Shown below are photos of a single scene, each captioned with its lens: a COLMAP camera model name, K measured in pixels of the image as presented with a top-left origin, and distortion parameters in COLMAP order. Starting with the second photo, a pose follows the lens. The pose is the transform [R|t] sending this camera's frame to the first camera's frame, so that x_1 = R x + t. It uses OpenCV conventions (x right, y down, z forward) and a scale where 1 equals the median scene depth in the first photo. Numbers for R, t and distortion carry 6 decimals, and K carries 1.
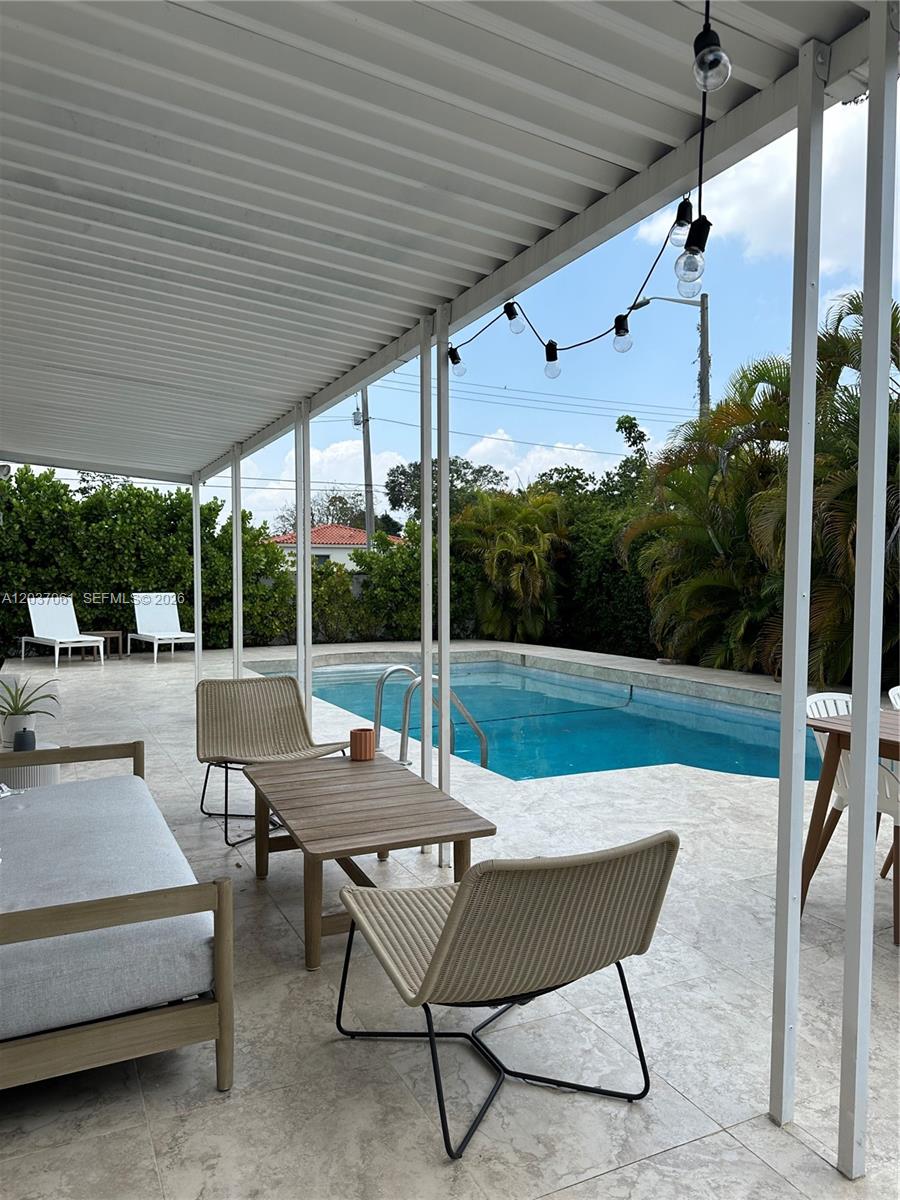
lens RADIAL K [[849.2, 0, 449.4], [0, 849.2, 598.4], [0, 0, 1]] dist [0.076130, -0.085704]
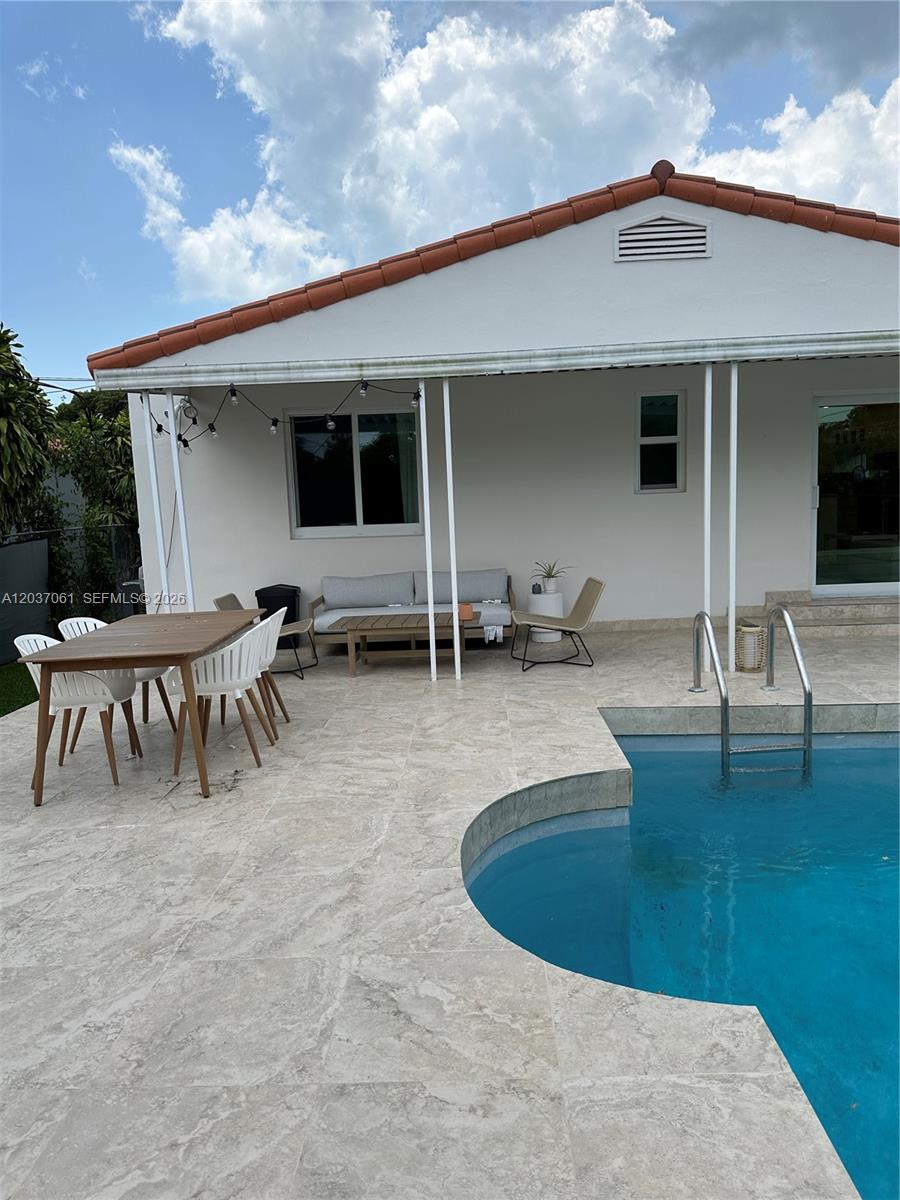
lens RADIAL K [[849.2, 0, 441.4], [0, 849.2, 601.1], [0, 0, 1]] dist [0.076130, -0.085704]
pose [[-0.477203, 0.125551, -0.869779, 1.517243], [0.017927, 0.990927, 0.133202, -0.096399], [0.878610, 0.047972, -0.475124, 1.829789]]
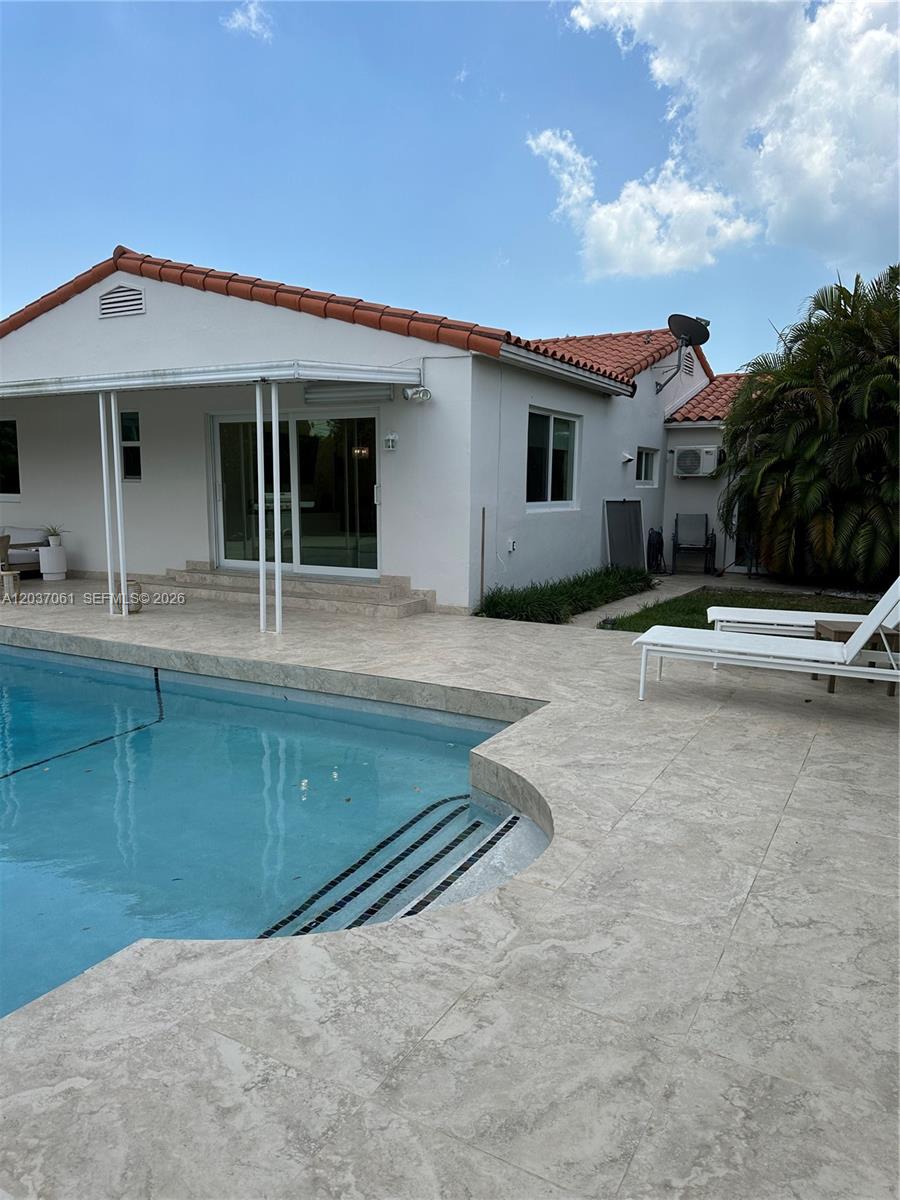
lens RADIAL K [[849.2, 0, 438.2], [0, 849.2, 593.4], [0, 0, 1]] dist [0.076130, -0.085704]
pose [[-0.826040, 0.073836, -0.558755, 0.101066], [-0.016732, 0.987732, 0.155260, -0.170051], [0.563363, 0.137600, -0.814670, 4.491802]]
